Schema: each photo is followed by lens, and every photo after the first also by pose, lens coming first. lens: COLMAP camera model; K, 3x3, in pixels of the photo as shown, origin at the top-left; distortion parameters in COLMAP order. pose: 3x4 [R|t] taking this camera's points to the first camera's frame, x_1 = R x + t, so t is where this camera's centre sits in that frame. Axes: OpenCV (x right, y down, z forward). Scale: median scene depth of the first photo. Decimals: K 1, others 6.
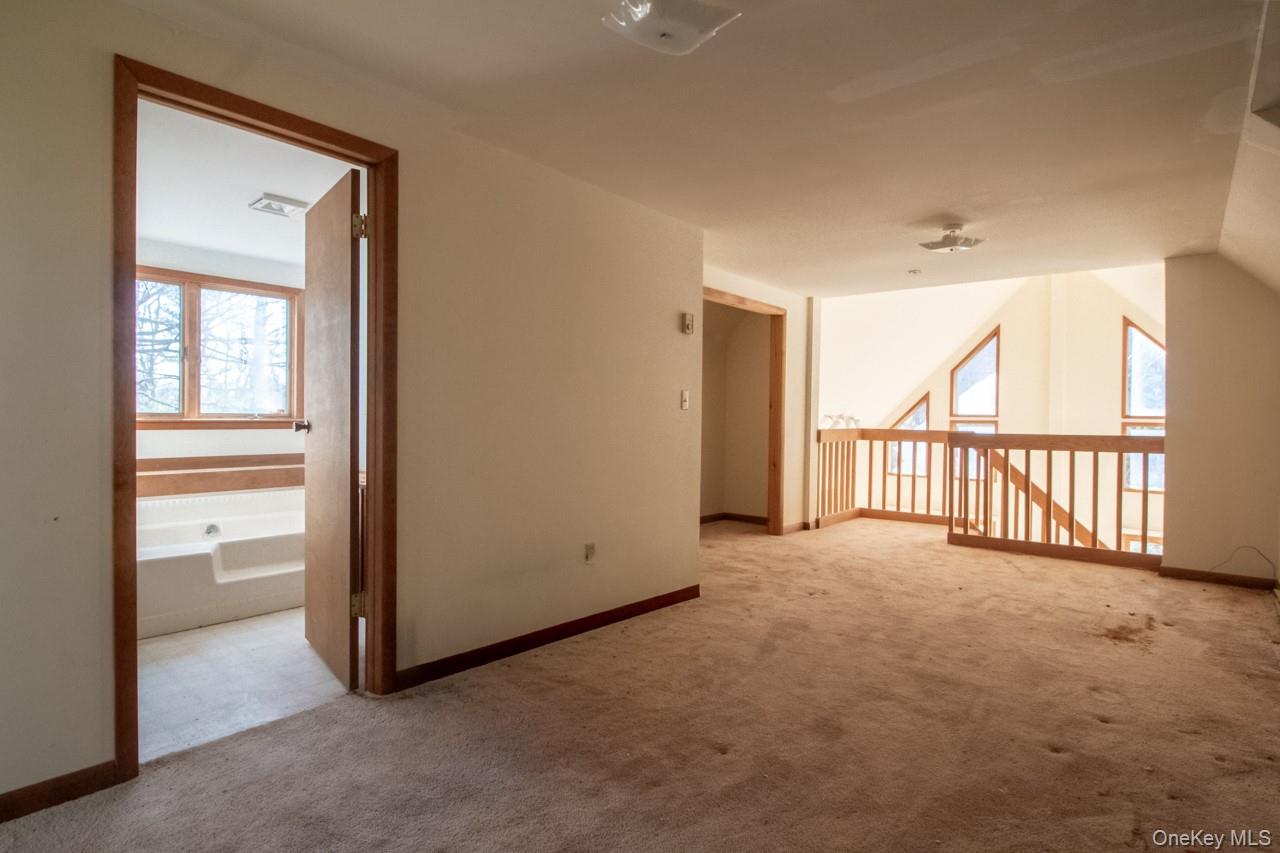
lens RADIAL K [[649.2, 0, 635.2], [0, 649.2, 419.3], [0, 0, 1]] dist [0.003755, -0.011349]
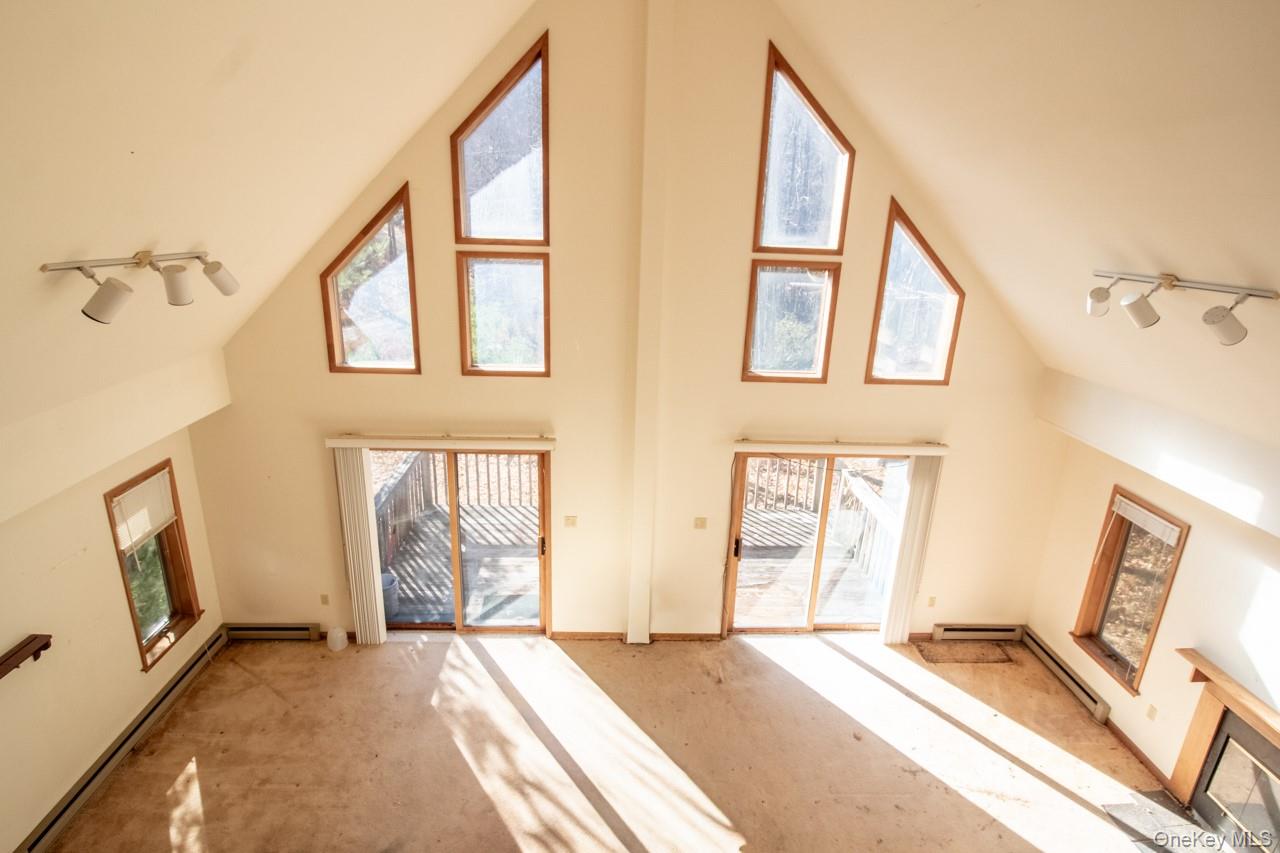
lens RADIAL K [[663.9, 0, 637.4], [0, 663.9, 419.8], [0, 0, 1]] dist [0.004322, -0.012811]
pose [[0.731097, -0.190703, 0.655080, 0.252255], [-0.020151, 0.953688, 0.300122, -0.028759], [-0.681976, -0.232618, 0.693396, 0.569568]]
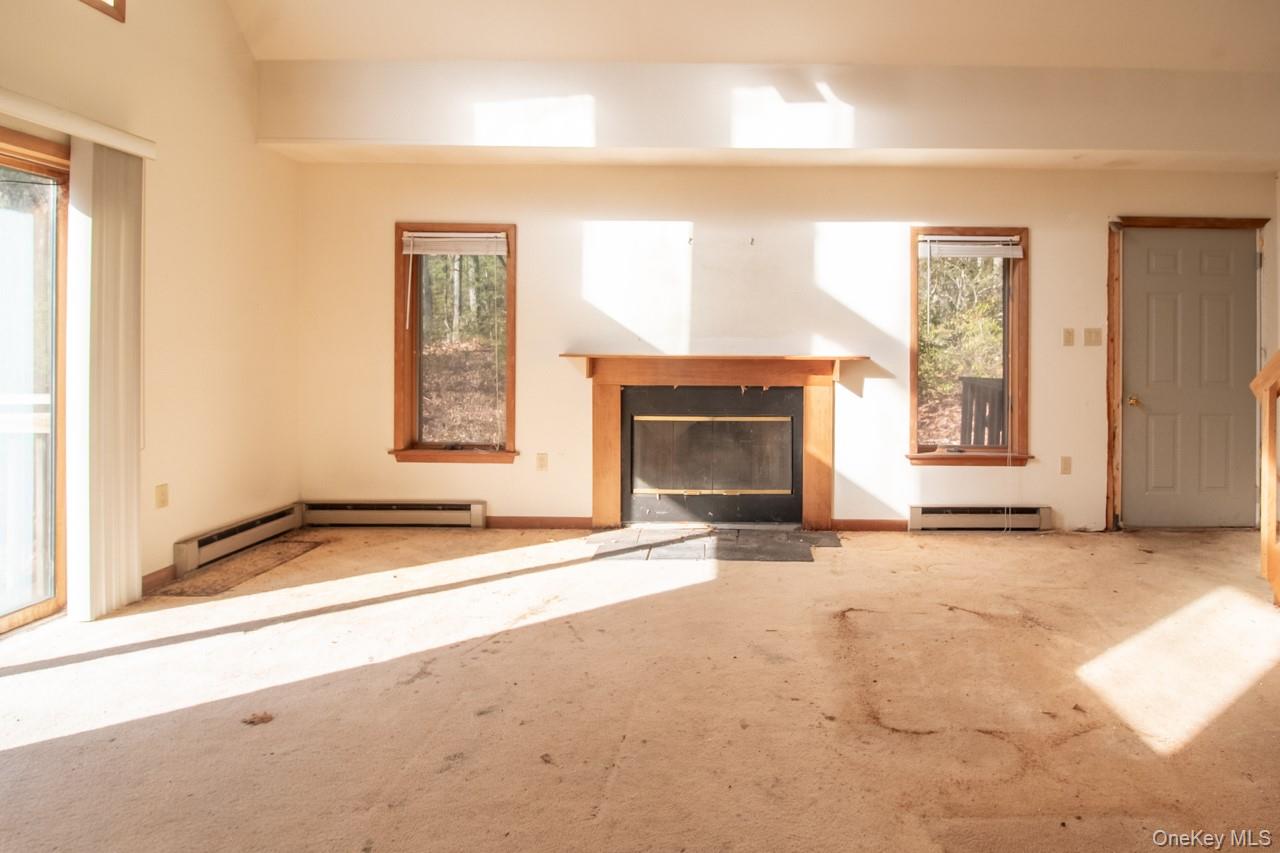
lens RADIAL K [[665.6, 0, 730.5], [0, 665.6, 346.9], [0, 0, 1]] dist [-0.000705, -0.001351]
pose [[-0.649677, -0.013894, 0.760083, 0.419932], [-0.007010, 0.999900, 0.012285, 0.229391], [-0.760178, 0.002653, -0.649709, 0.764724]]
